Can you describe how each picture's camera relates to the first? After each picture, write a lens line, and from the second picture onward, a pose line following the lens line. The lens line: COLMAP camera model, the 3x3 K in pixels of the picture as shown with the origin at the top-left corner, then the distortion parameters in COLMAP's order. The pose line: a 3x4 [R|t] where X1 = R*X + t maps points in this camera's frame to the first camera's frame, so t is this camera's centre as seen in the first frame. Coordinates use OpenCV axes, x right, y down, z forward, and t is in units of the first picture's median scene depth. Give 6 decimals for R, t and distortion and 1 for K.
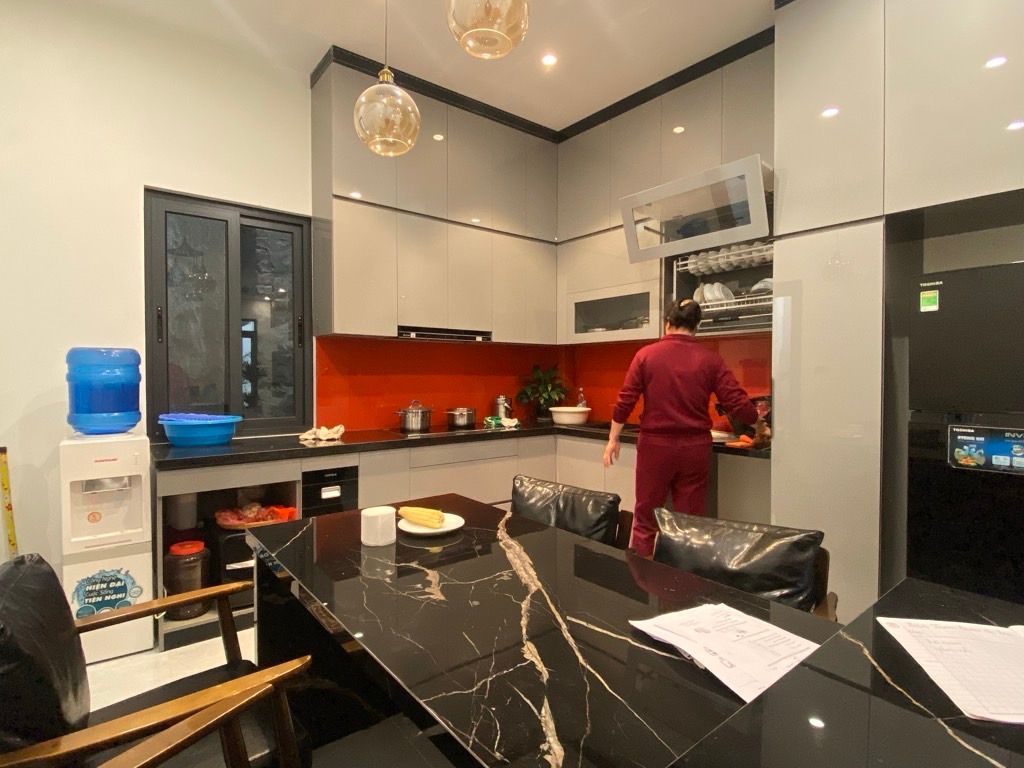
lens RADIAL K [[514.5, 0, 512.3], [0, 514.5, 382.7], [0, 0, 1]] dist [0.000845, -0.000177]
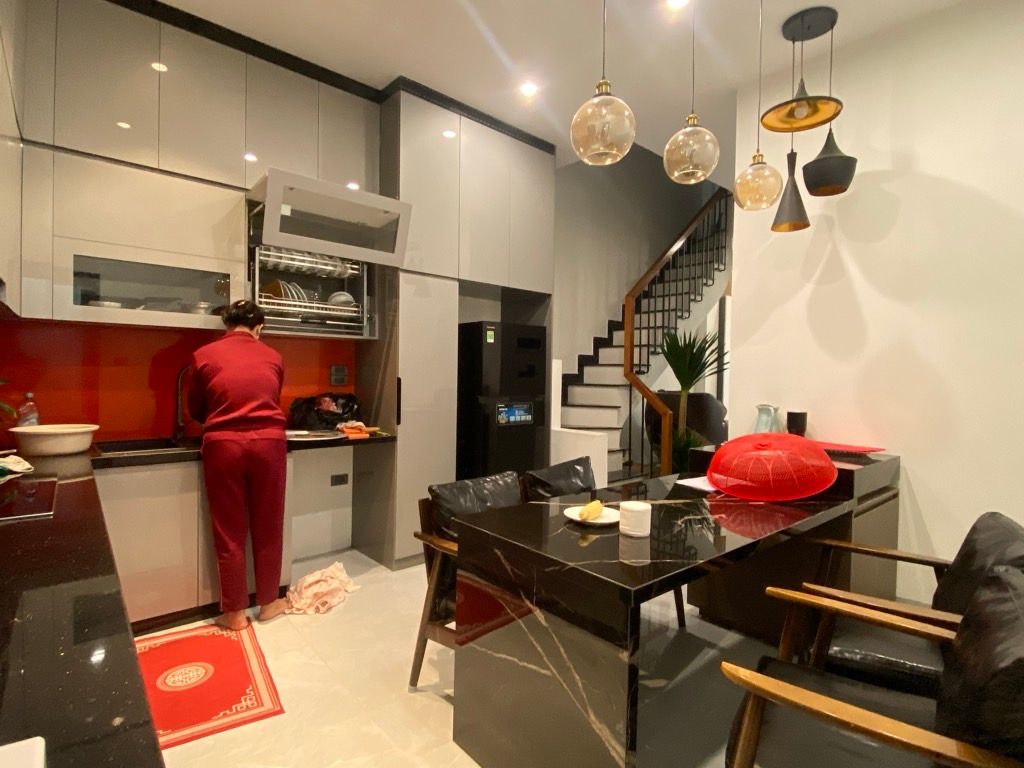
lens RADIAL K [[514.5, 0, 512.6], [0, 514.5, 382.4], [0, 0, 1]] dist [0.000845, -0.000177]
pose [[-0.041864, -0.015840, 0.998998, -0.643686], [0.000869, 0.999873, 0.015890, -0.015738], [-0.999123, 0.001534, -0.041845, 0.626311]]
